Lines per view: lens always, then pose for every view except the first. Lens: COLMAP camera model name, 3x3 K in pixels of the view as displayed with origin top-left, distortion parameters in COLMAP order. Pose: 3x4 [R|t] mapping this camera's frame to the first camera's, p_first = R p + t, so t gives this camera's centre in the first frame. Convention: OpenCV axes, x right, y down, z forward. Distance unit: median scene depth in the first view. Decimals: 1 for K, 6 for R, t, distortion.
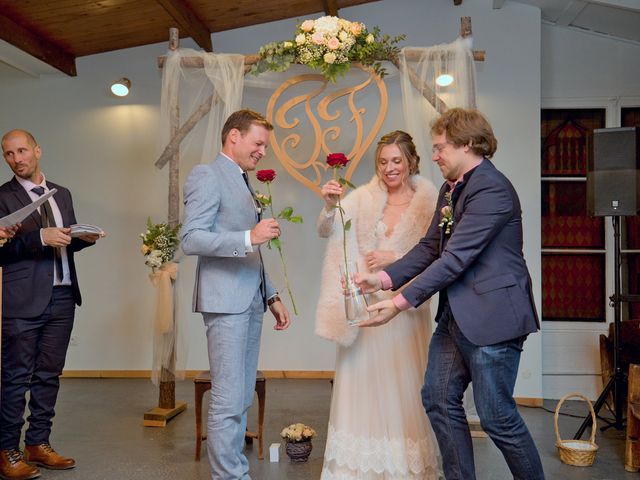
lens RADIAL K [[738.5, 0, 320.0], [0, 738.5, 240.0], [0, 0, 1]] dist [0.094969, 0.022240]
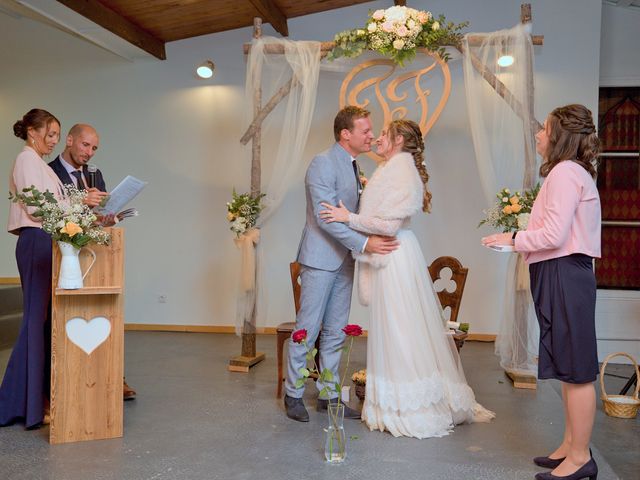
lens RADIAL K [[738.5, 0, 320.0], [0, 738.5, 240.0], [0, 0, 1]] dist [0.094969, 0.022240]
pose [[0.996765, 0.013661, -0.079205, -0.010866], [-0.010893, 0.999318, 0.035276, 0.007330], [0.079633, -0.034300, 0.996234, -0.114280]]
